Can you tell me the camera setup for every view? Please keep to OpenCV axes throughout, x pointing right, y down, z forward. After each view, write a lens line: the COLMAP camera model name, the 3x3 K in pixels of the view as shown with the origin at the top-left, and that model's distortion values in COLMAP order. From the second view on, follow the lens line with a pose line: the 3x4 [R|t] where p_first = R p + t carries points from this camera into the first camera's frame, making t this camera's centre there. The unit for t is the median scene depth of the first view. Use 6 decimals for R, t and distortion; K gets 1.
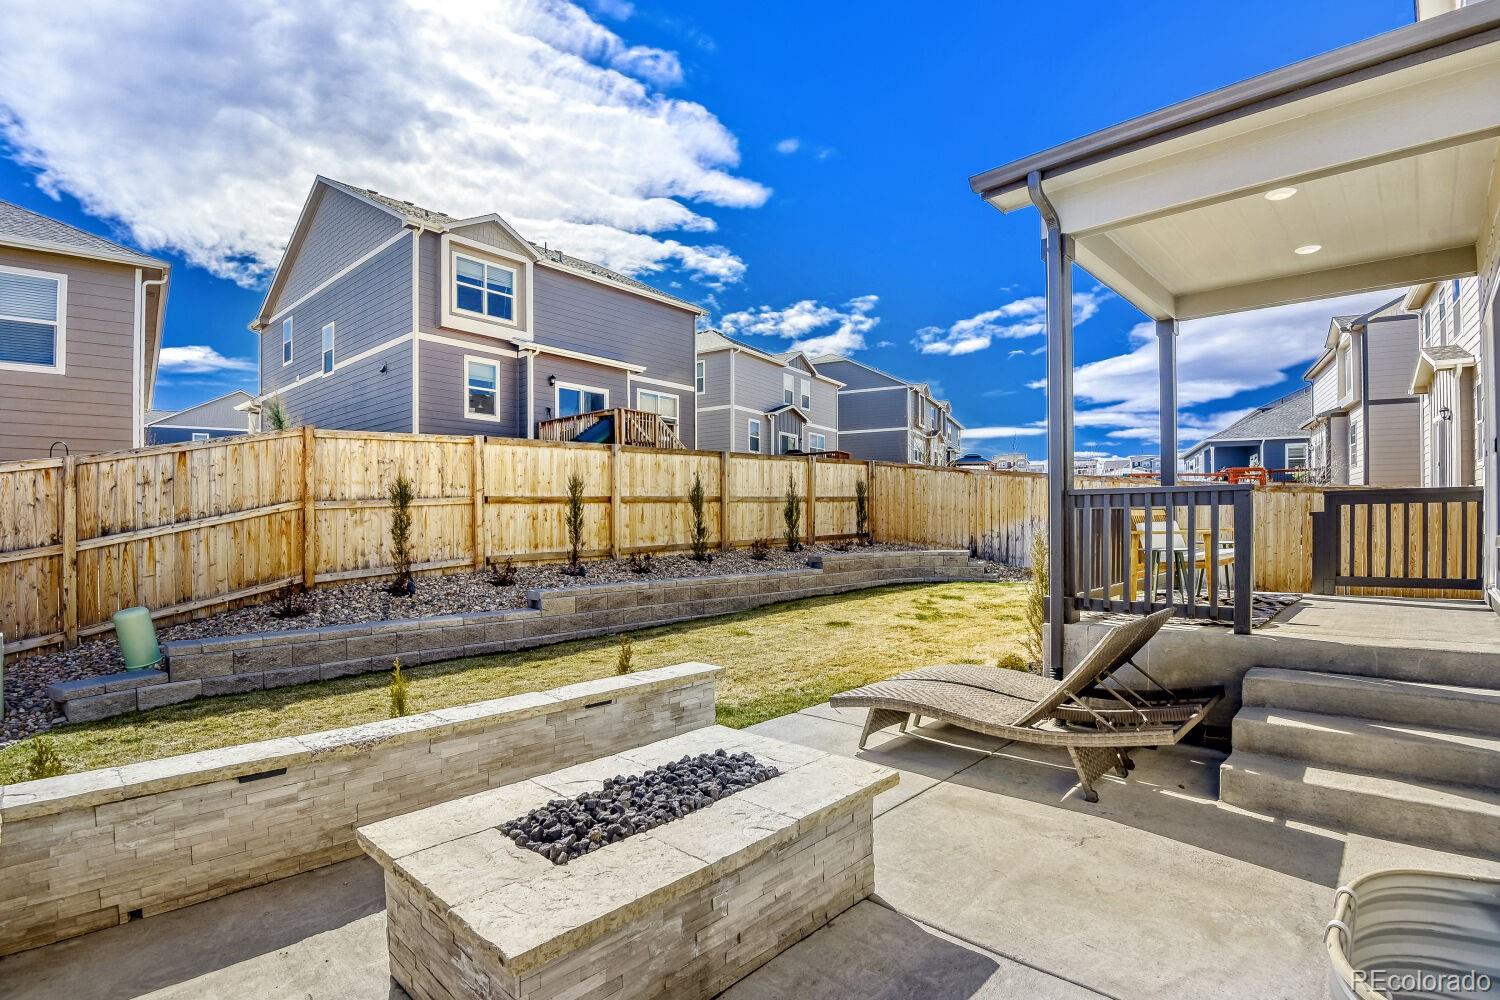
lens RADIAL K [[712.6, 0, 755.6], [0, 712.6, 511.7], [0, 0, 1]] dist [0.000889, 0.000003]
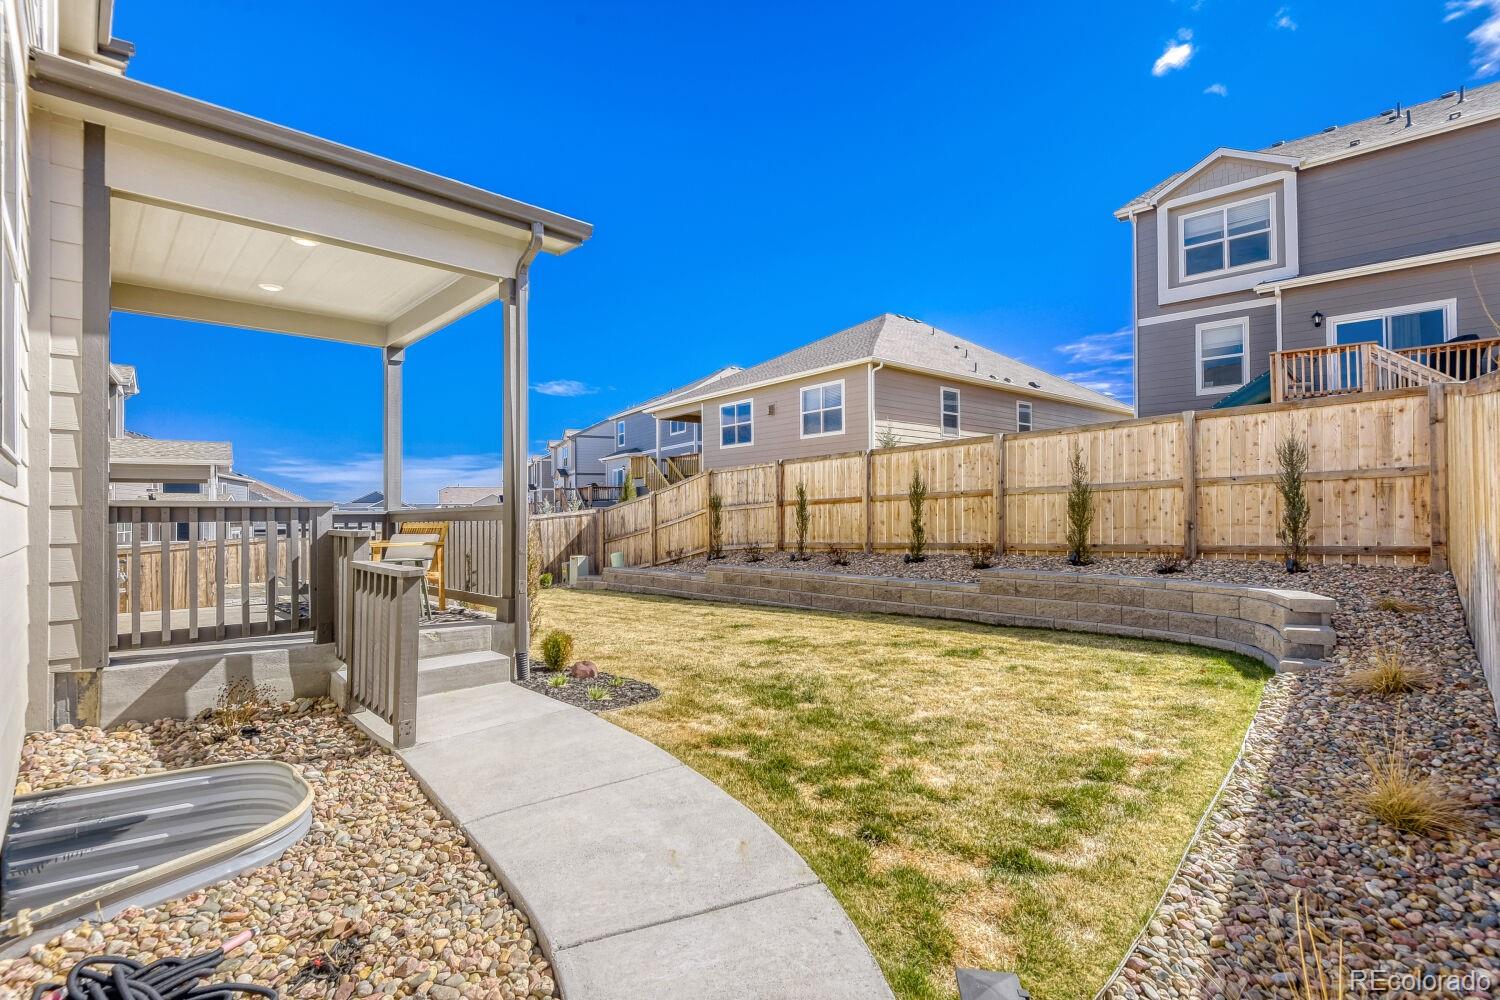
lens RADIAL K [[712.6, 0, 755.6], [0, 712.6, 511.7], [0, 0, 1]] dist [0.000889, 0.000003]
pose [[-0.029907, 0.007433, -0.999525, 0.709728], [0.023308, 0.999706, 0.006737, -0.007116], [0.999281, -0.023096, -0.030071, 0.662011]]
